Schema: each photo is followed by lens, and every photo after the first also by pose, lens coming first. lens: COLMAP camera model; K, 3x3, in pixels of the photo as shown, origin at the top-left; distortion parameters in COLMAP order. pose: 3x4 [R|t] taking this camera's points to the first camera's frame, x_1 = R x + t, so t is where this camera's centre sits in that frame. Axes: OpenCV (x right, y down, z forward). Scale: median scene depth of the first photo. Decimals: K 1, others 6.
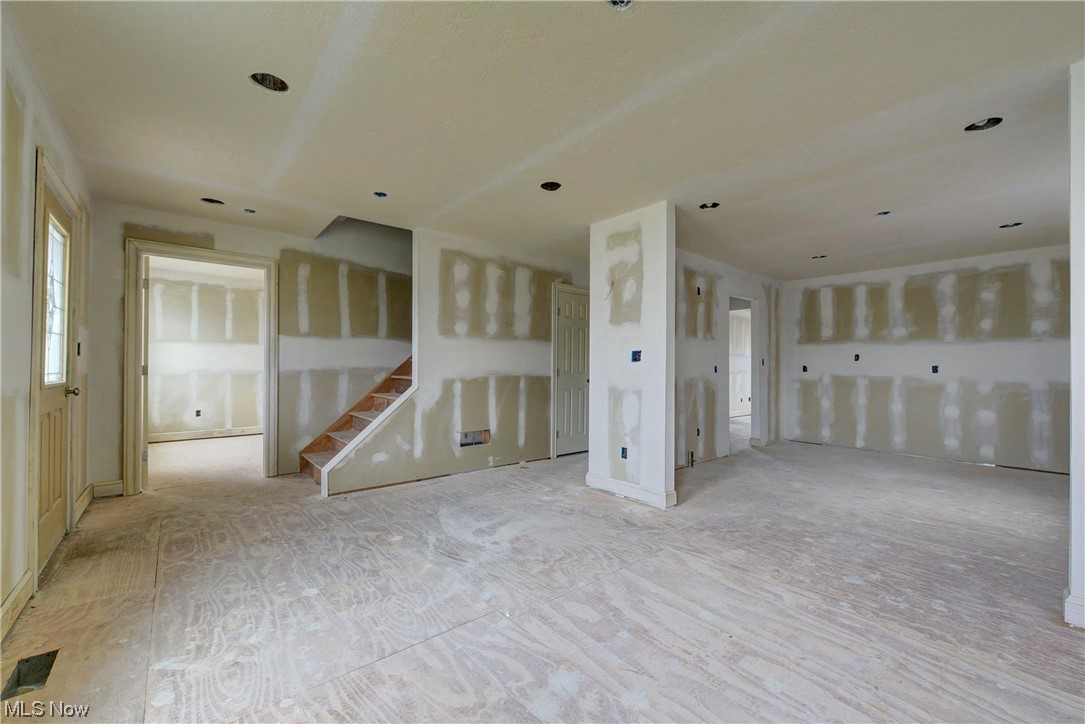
lens RADIAL K [[433.2, 0, 542.5], [0, 433.2, 363.4], [0, 0, 1]] dist [-0.007648, -0.000874]
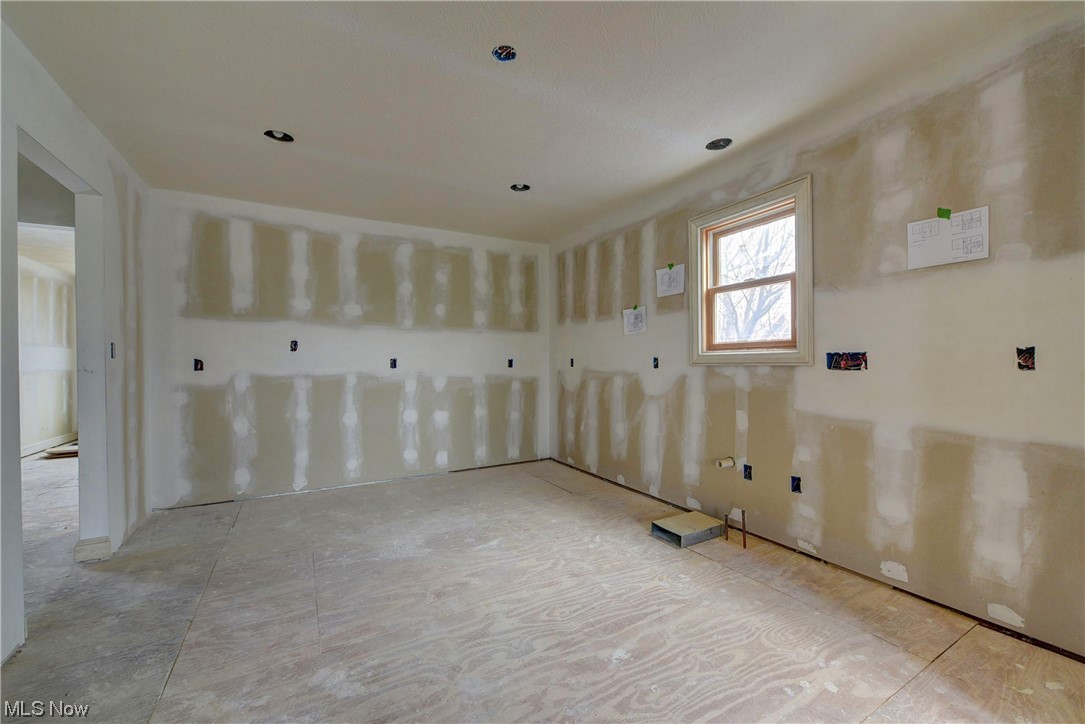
lens RADIAL K [[433.2, 0, 546.2], [0, 433.2, 363.7], [0, 0, 1]] dist [-0.007648, -0.000874]
pose [[0.183477, -0.008699, 0.982985, 0.235609], [0.000009, 0.999961, 0.008848, 0.008632], [-0.983024, -0.001614, 0.183470, 0.675250]]
